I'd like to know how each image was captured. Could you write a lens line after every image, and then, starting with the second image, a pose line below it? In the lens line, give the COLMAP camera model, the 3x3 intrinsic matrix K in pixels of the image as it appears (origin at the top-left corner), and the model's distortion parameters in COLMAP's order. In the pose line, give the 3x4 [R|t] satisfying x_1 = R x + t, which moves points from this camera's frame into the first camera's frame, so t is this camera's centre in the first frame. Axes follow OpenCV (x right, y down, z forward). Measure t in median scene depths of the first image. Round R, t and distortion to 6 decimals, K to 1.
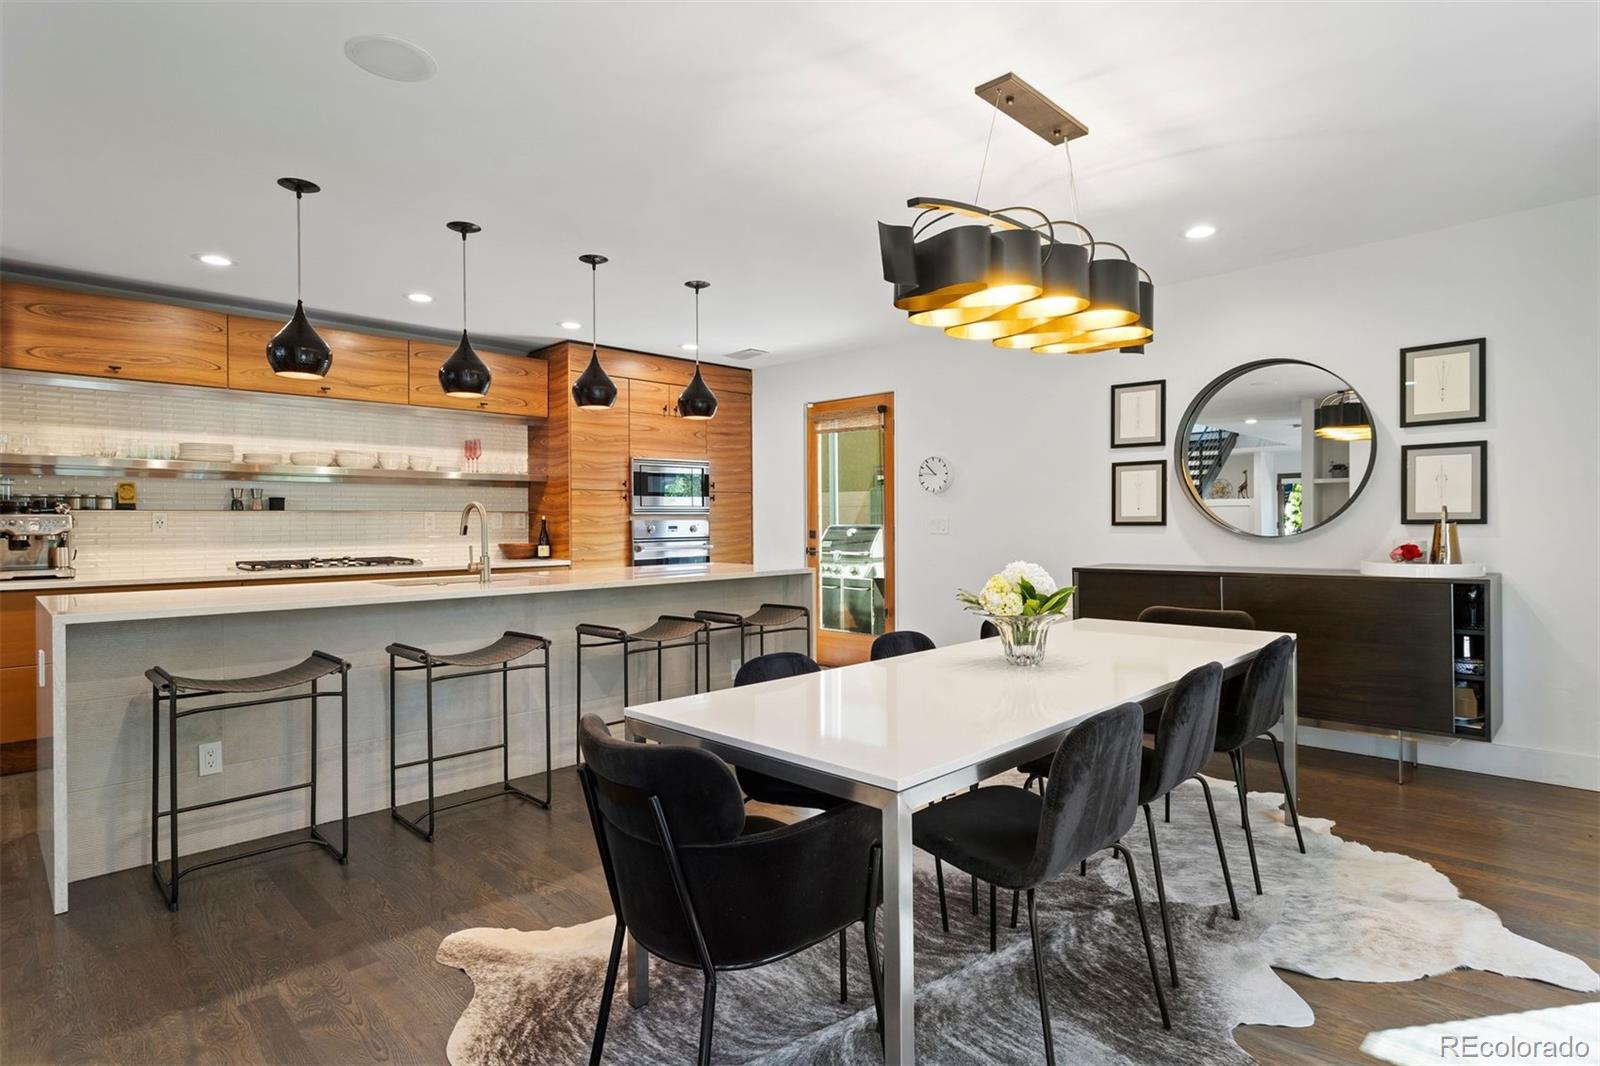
lens RADIAL K [[819.0, 0, 799.0], [0, 819.0, 524.8], [0, 0, 1]] dist [-0.002019, -0.000050]
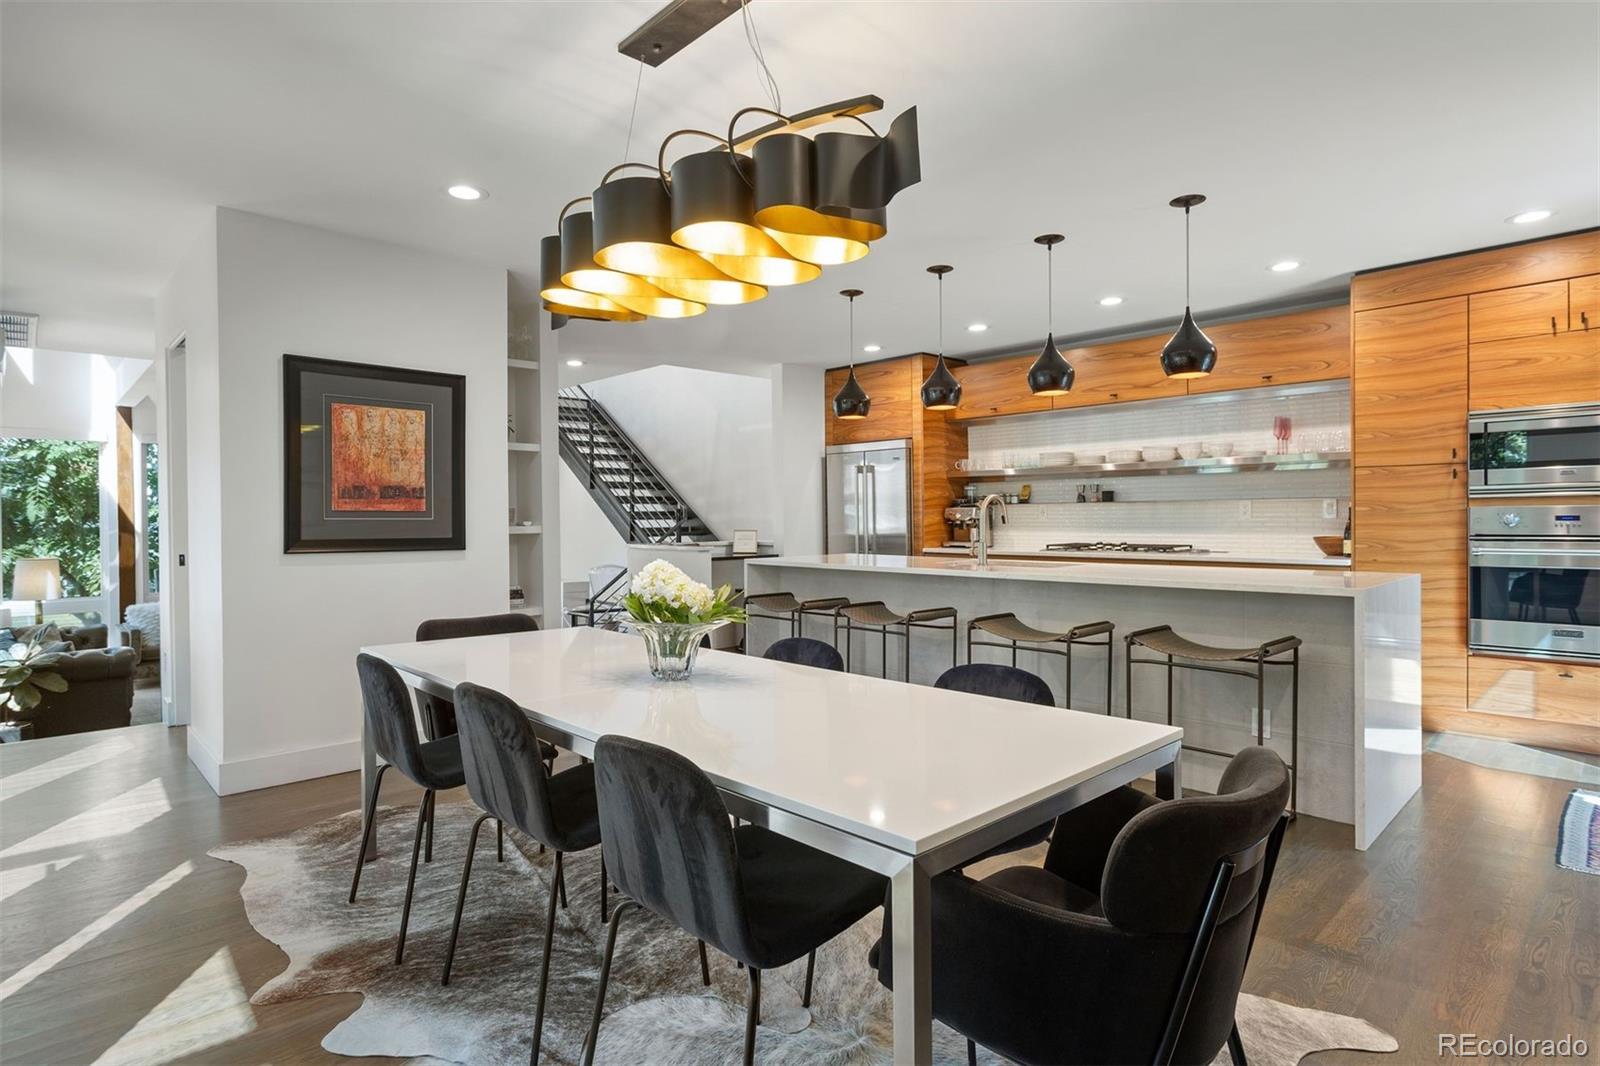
lens RADIAL K [[819.0, 0, 799.2], [0, 819.0, 531.9], [0, 0, 1]] dist [-0.002019, -0.000050]
pose [[-0.028305, 0.022644, -0.999343, 0.550261], [0.002497, 0.999742, 0.022582, -0.001819], [0.999596, -0.001856, -0.028354, 0.562030]]
